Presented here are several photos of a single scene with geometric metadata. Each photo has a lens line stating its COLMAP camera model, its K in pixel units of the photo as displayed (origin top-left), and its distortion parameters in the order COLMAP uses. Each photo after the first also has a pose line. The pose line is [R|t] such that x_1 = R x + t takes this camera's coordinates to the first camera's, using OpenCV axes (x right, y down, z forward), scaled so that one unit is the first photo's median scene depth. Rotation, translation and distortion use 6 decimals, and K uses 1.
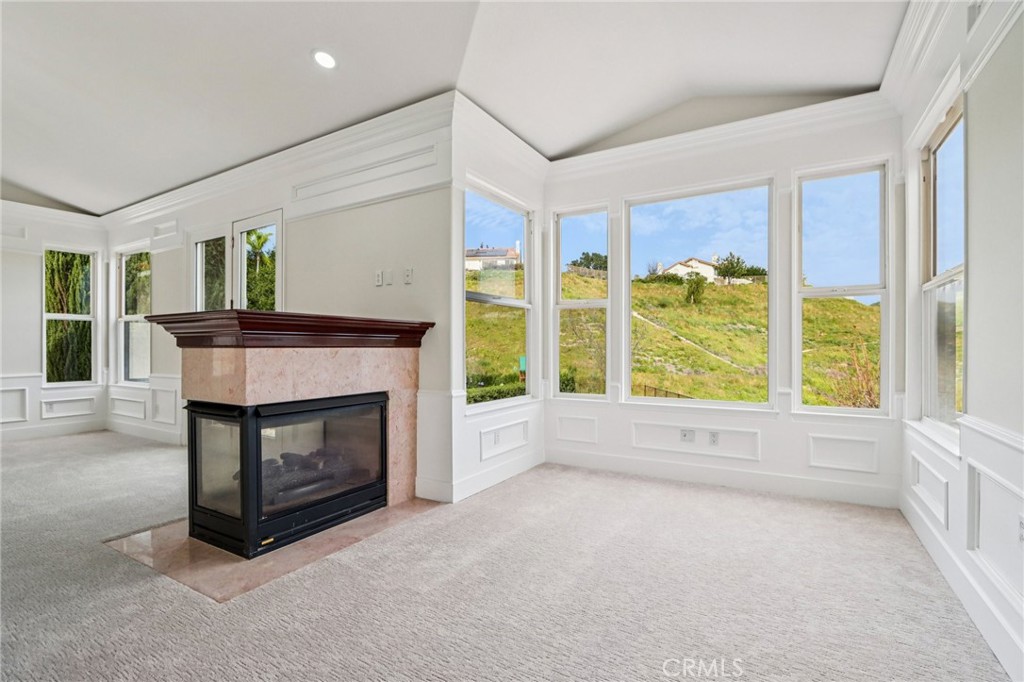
lens RADIAL K [[479.1, 0, 509.1], [0, 479.1, 345.7], [0, 0, 1]] dist [-0.013519, 0.001342]
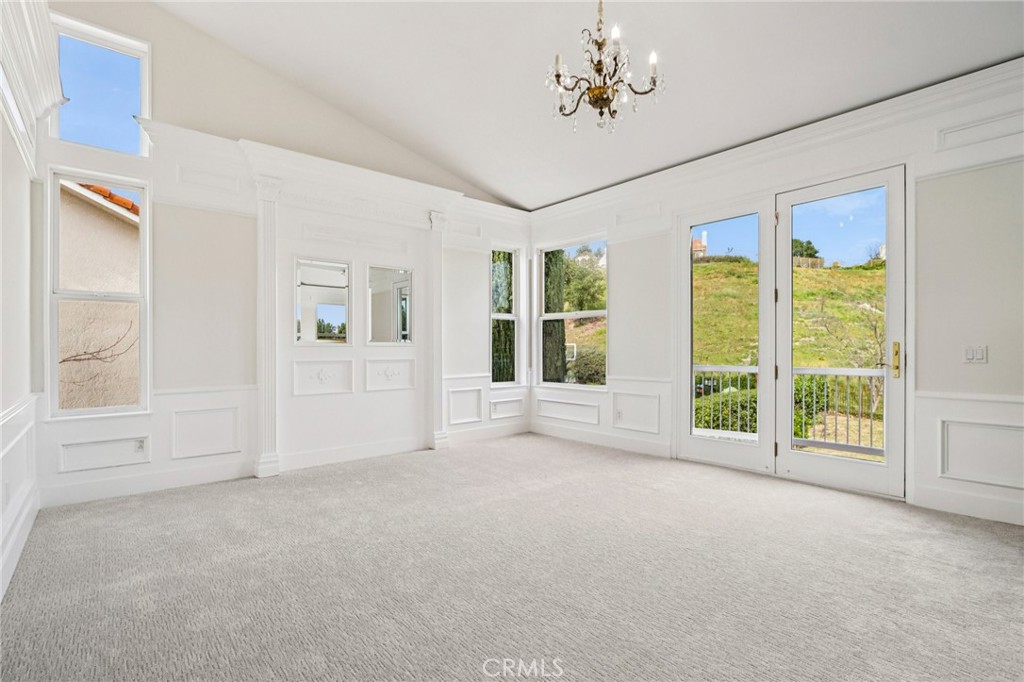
lens RADIAL K [[483.9, 0, 512.2], [0, 483.9, 343.3], [0, 0, 1]] dist [-0.008950, 0.000810]
pose [[0.947888, -0.004375, -0.318573, -0.575644], [0.002962, 0.999984, -0.004918, 0.000507], [0.318589, 0.003718, 0.947886, 0.053169]]
